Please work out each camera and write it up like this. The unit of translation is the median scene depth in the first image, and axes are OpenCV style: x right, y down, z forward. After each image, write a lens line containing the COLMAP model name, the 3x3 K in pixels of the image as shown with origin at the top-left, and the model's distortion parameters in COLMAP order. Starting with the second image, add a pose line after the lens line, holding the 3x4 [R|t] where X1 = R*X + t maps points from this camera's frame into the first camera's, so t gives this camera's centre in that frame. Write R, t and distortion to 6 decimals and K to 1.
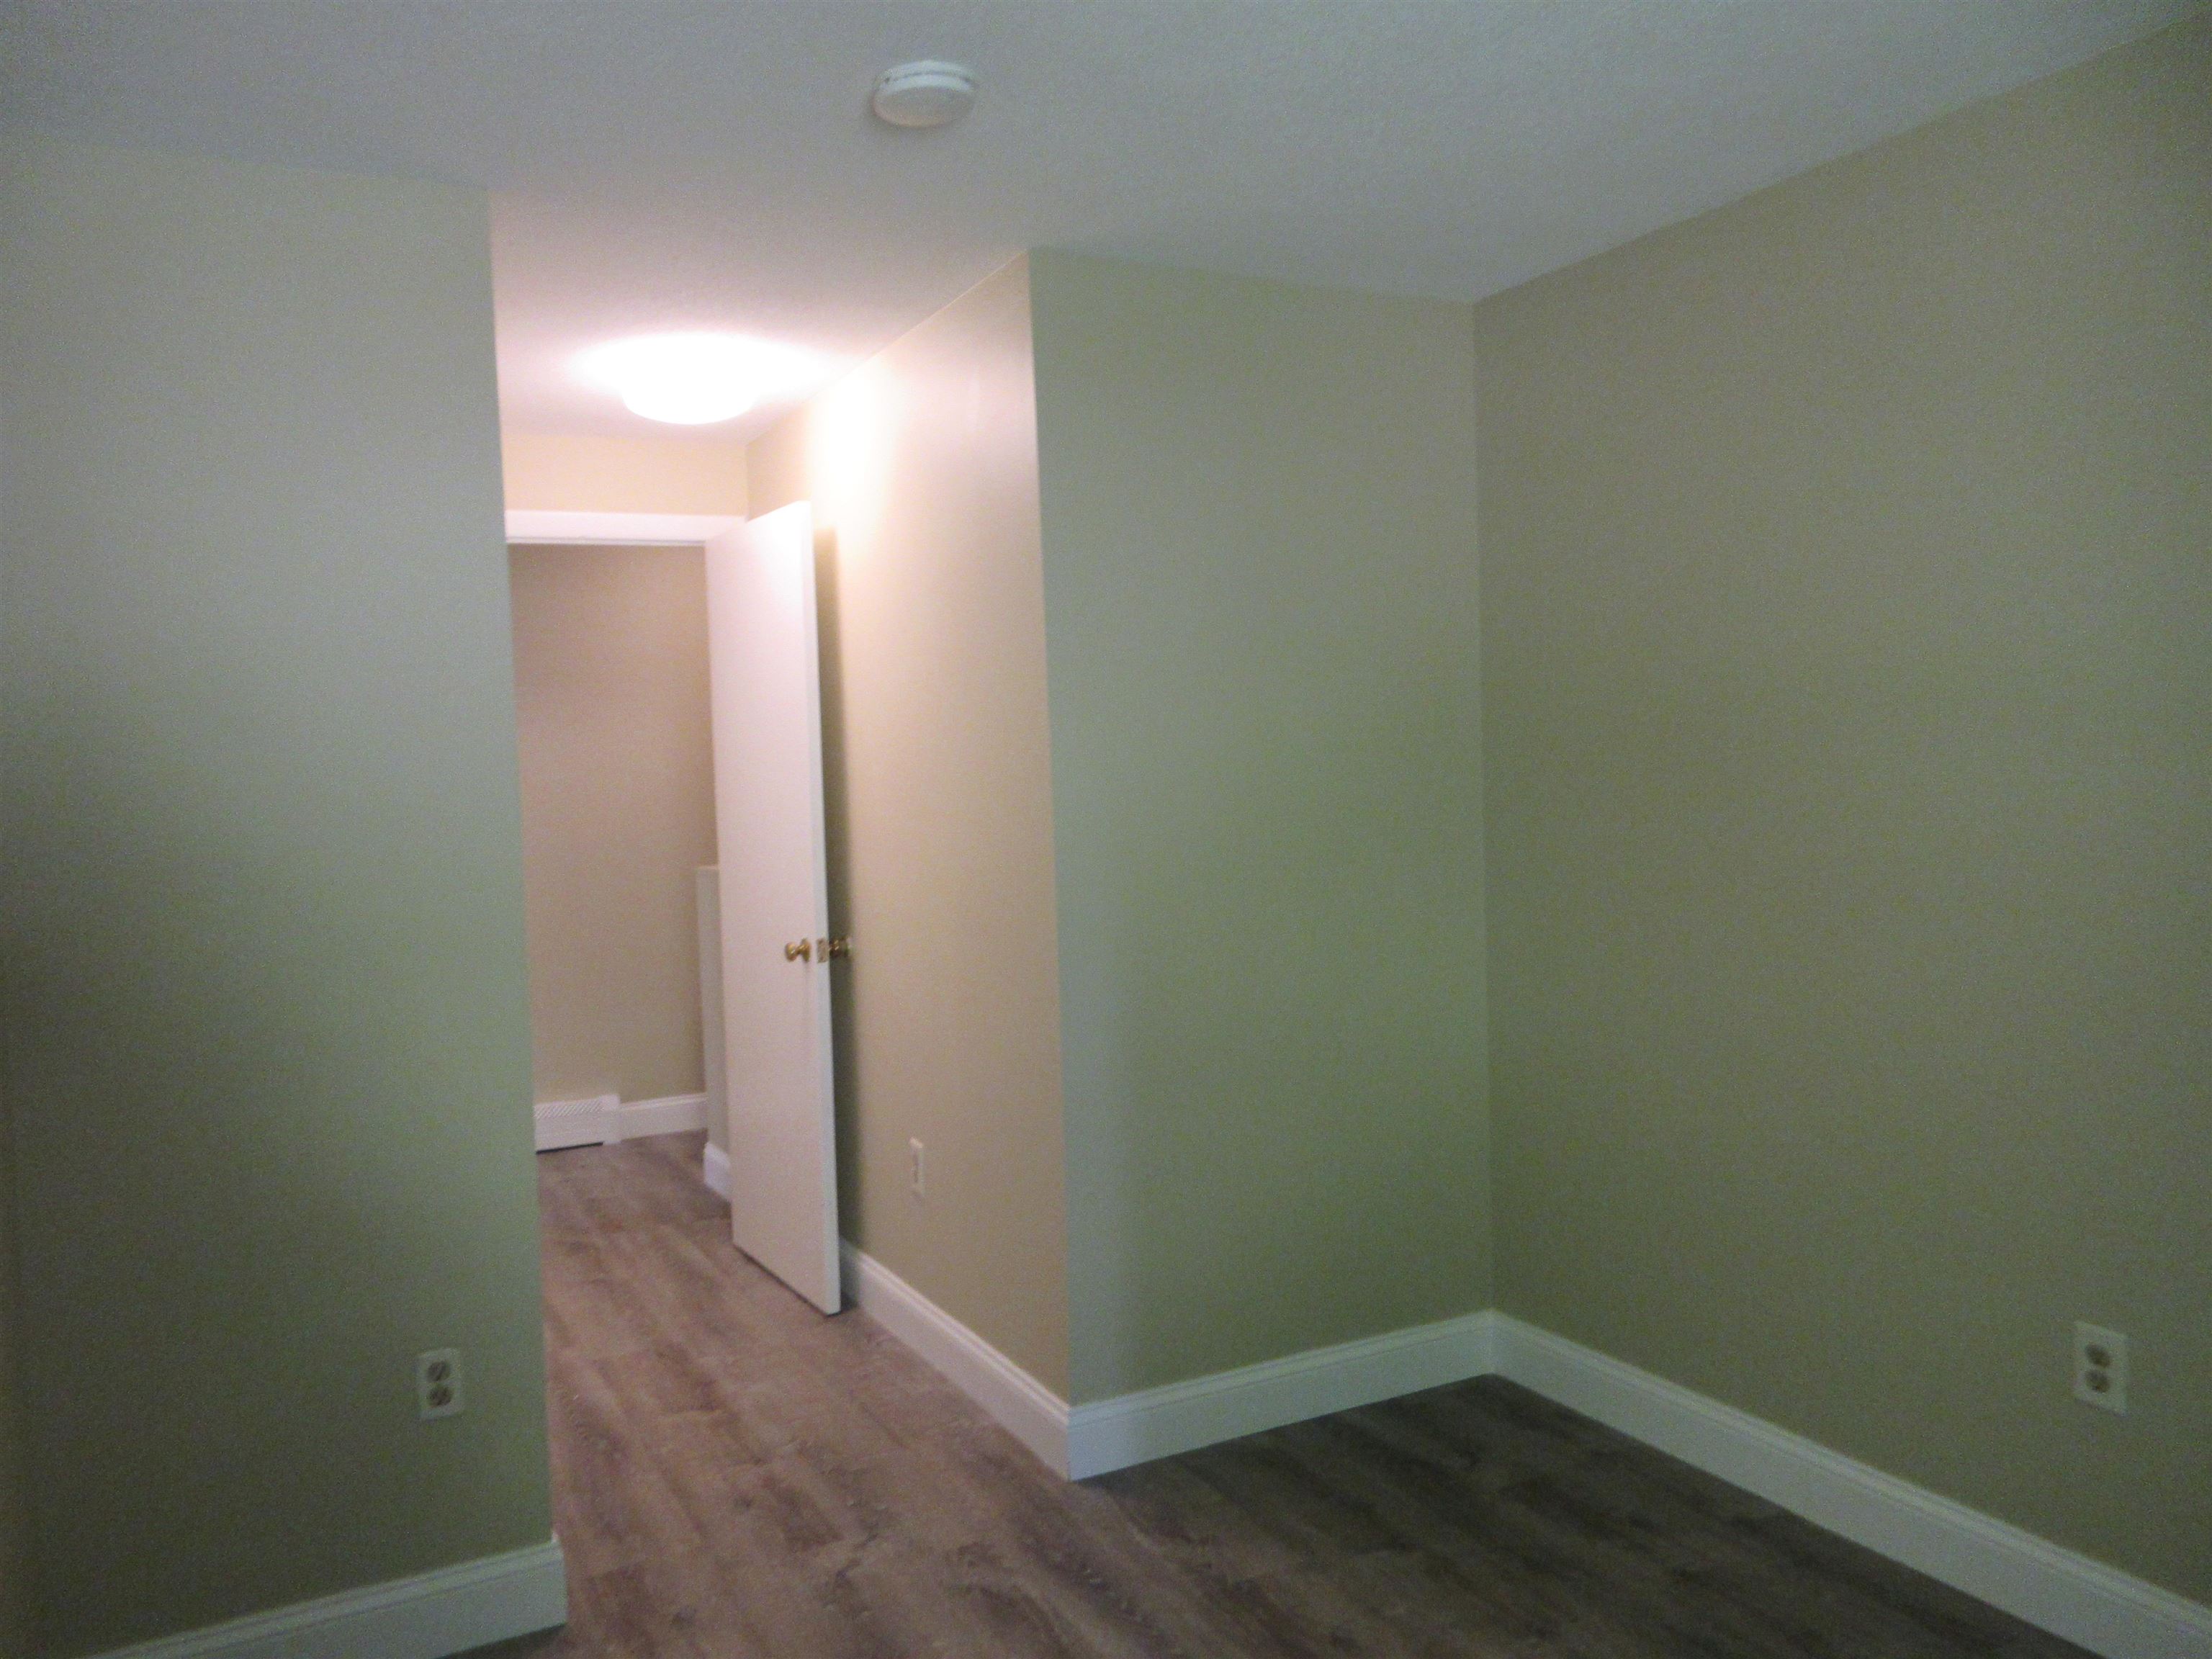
lens RADIAL K [[1641.5, 0, 1106.0], [0, 1641.5, 829.5], [0, 0, 1]] dist [-0.004410, 0.007701]
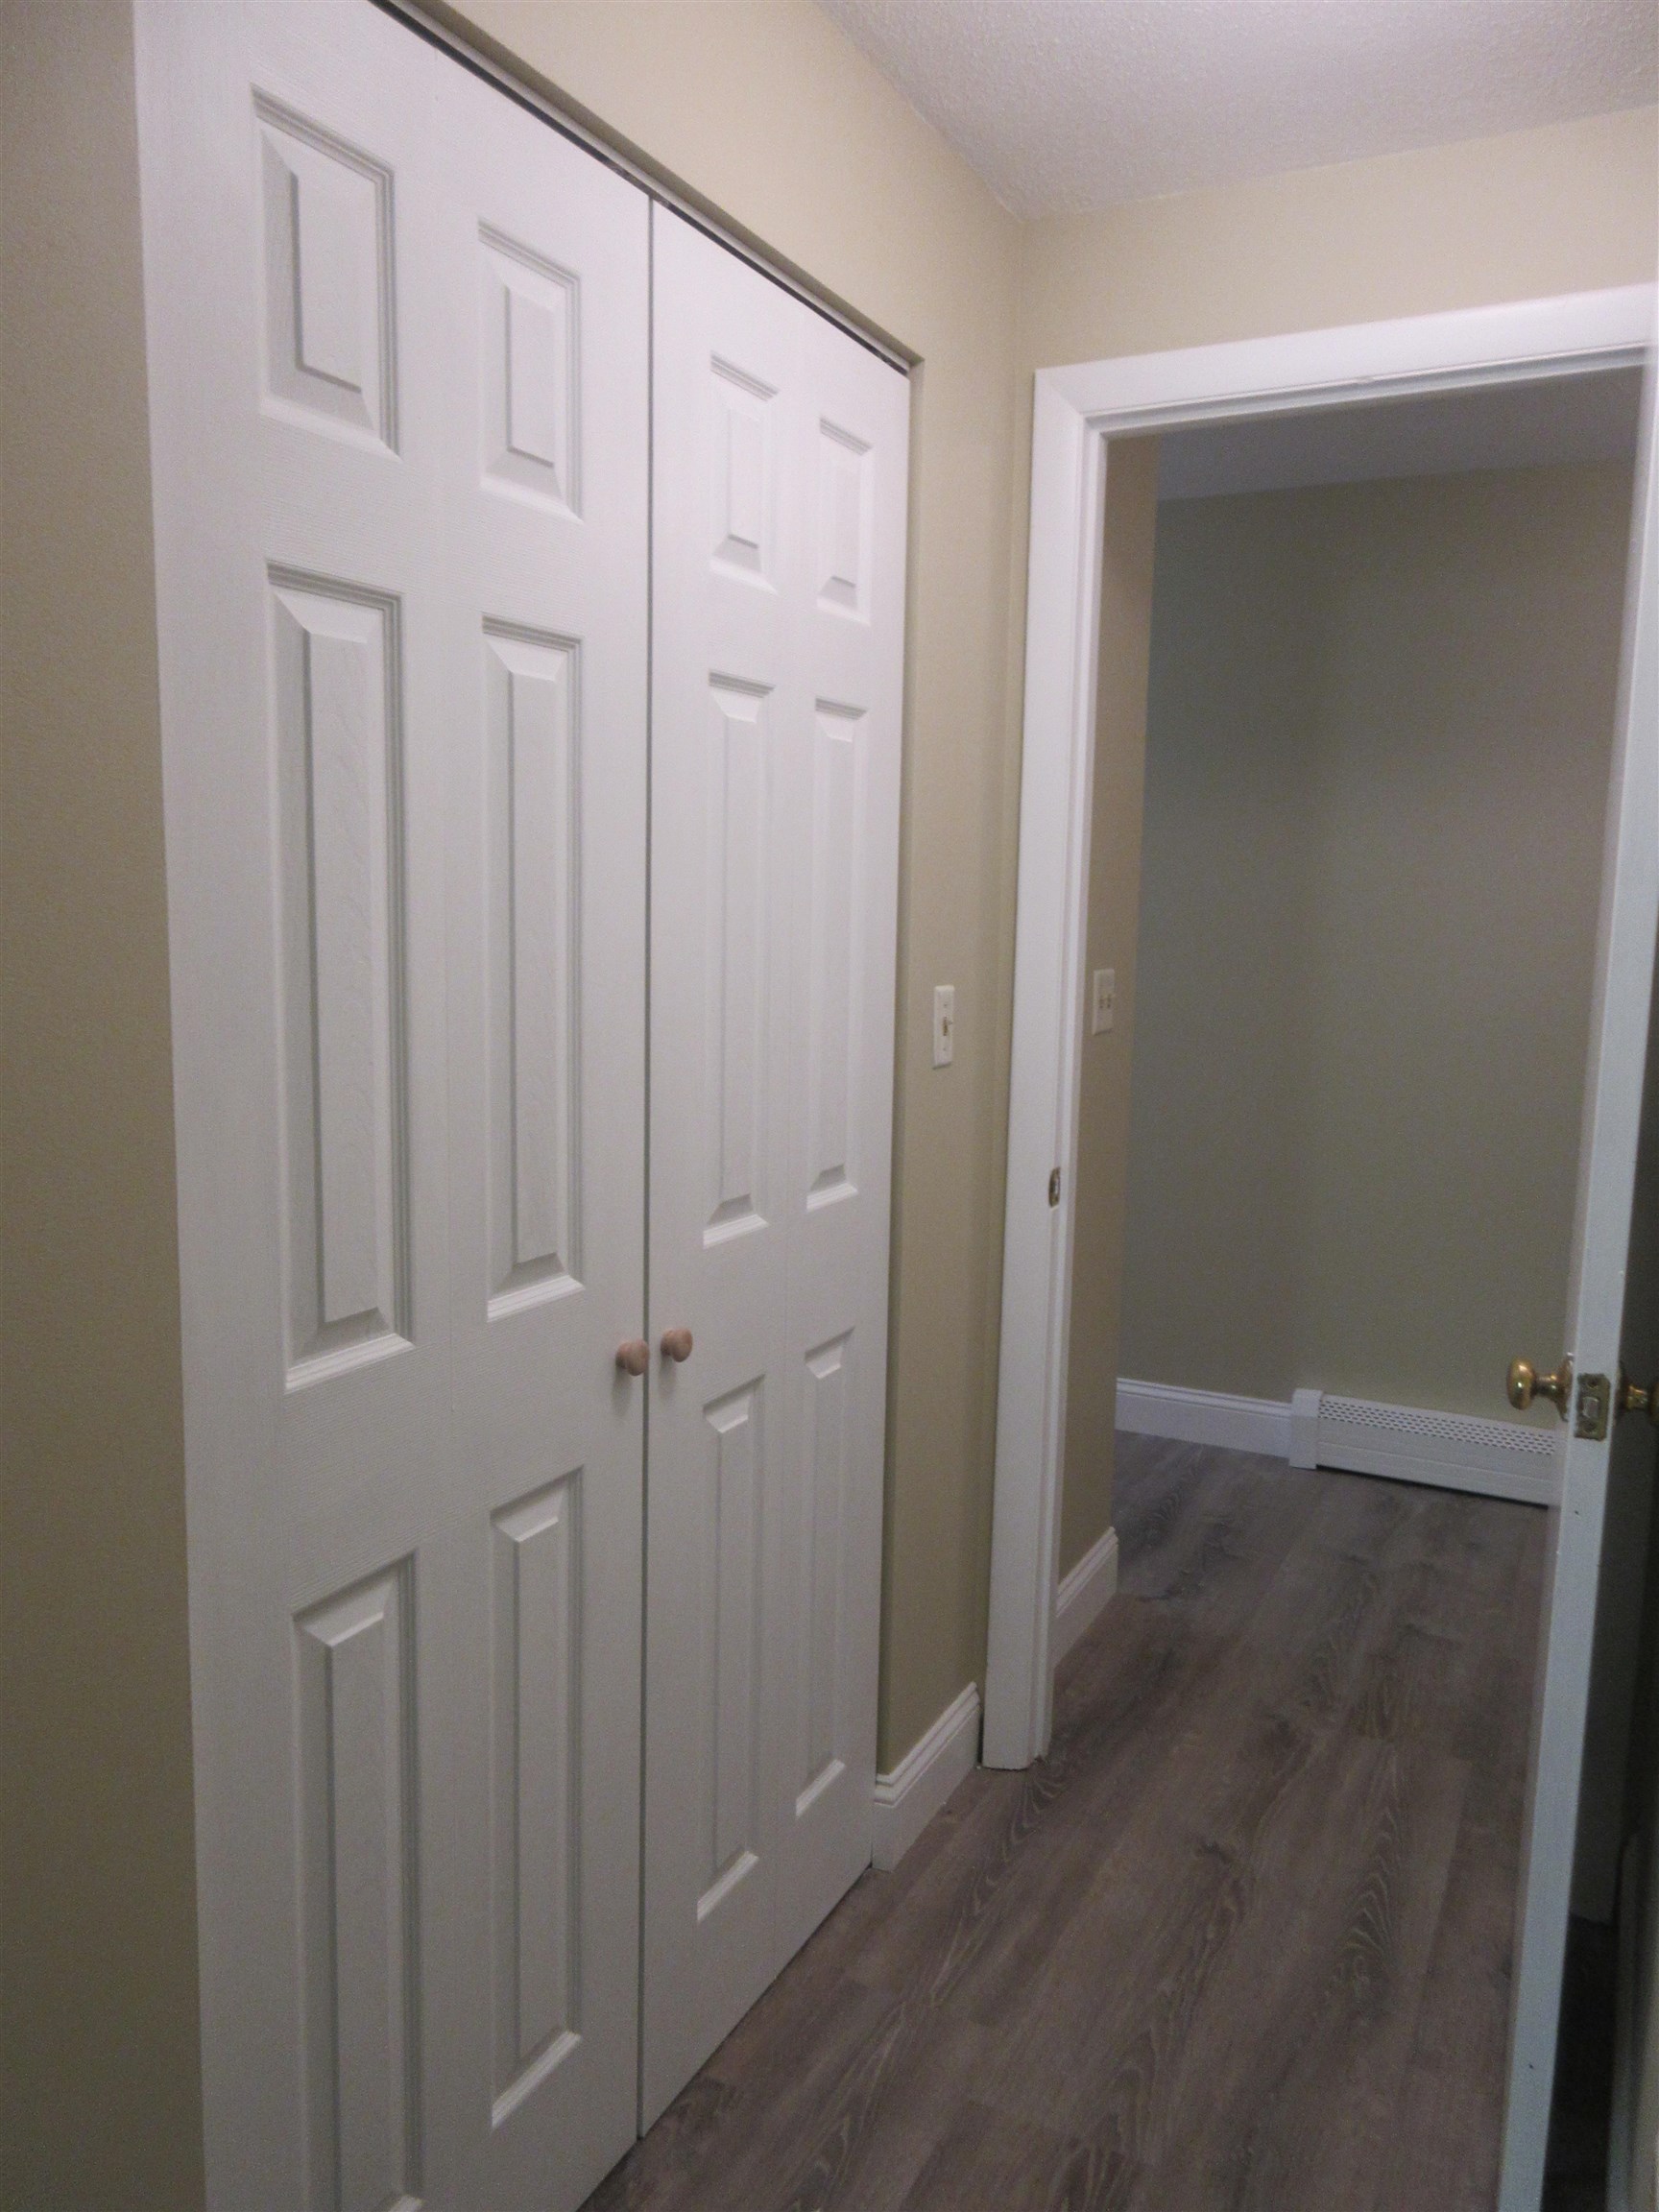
lens RADIAL K [[1641.5, 0, 844.7], [0, 1641.5, 1098.3], [0, 0, 1]] dist [-0.004410, 0.007701]
pose [[0.577940, 0.147735, -0.802596, 0.010807], [-0.070920, 0.988849, 0.130950, -0.034811], [0.812992, -0.018761, 0.581973, 0.850849]]
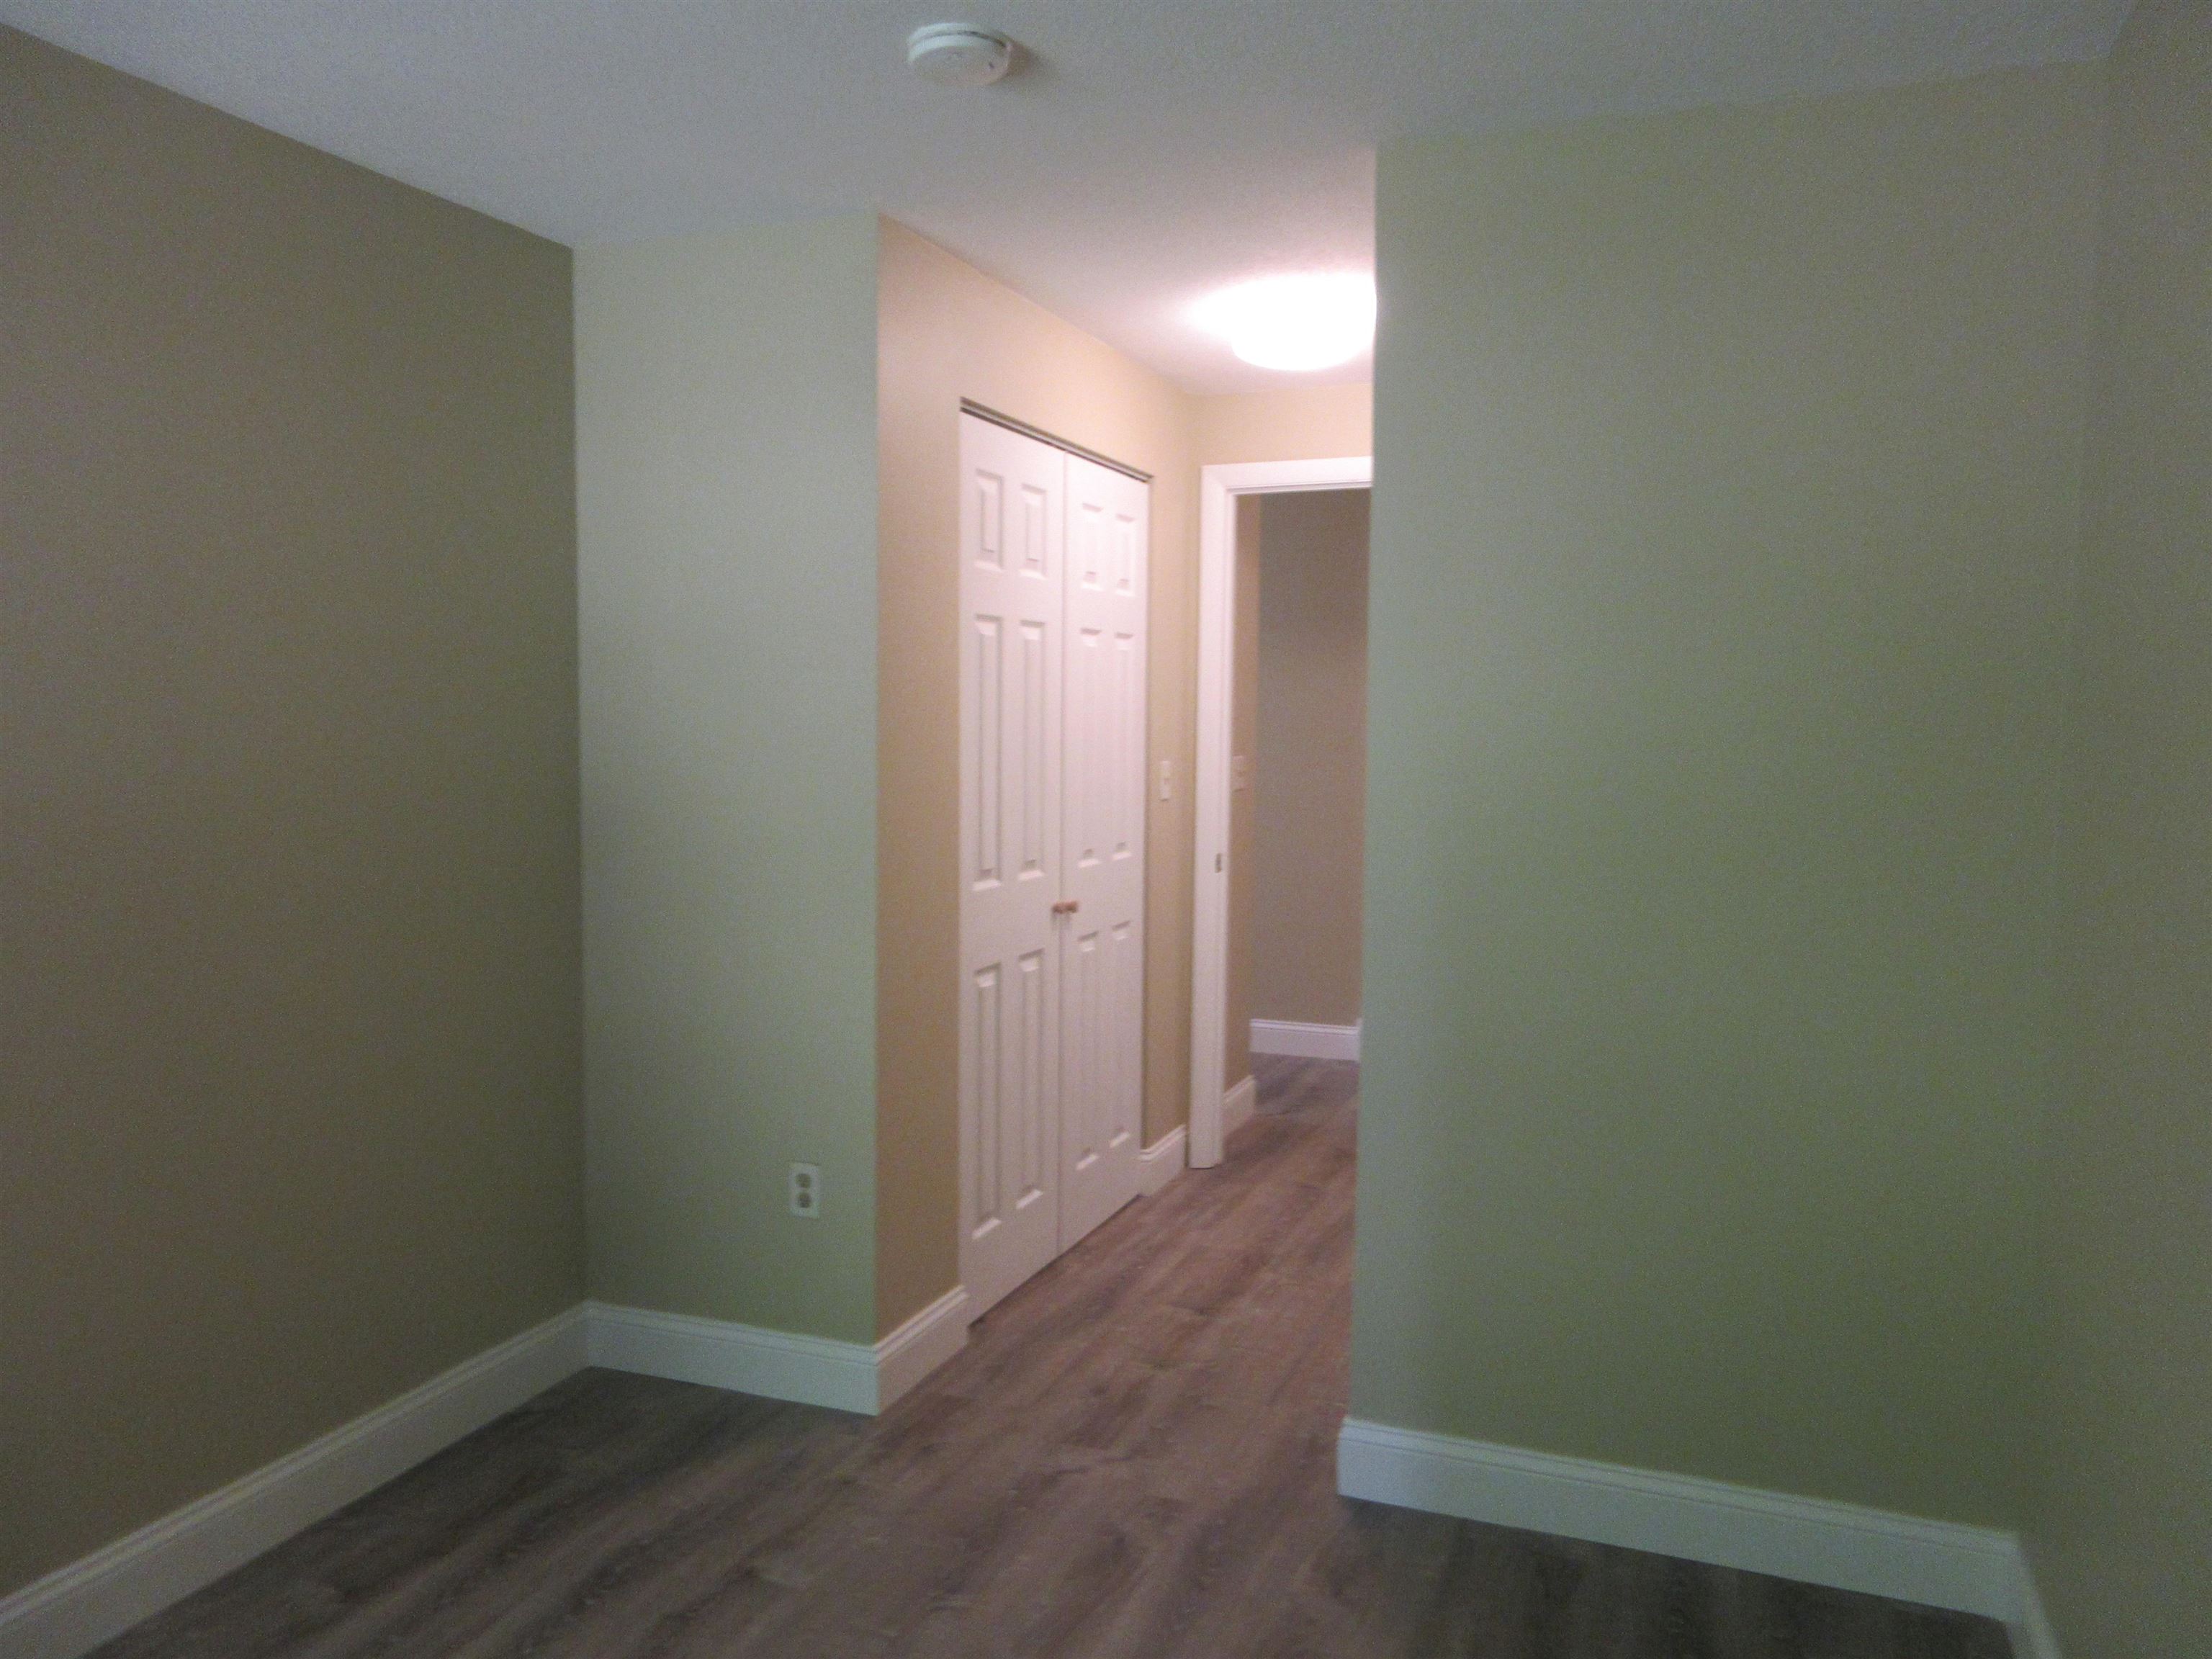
lens RADIAL K [[1641.5, 0, 1106.0], [0, 1641.5, 829.5], [0, 0, 1]] dist [-0.004410, 0.007701]
pose [[0.647186, 0.094022, -0.756512, 0.551437], [-0.059445, 0.995568, 0.072878, -0.035927], [0.760011, -0.002195, 0.649906, 0.294141]]
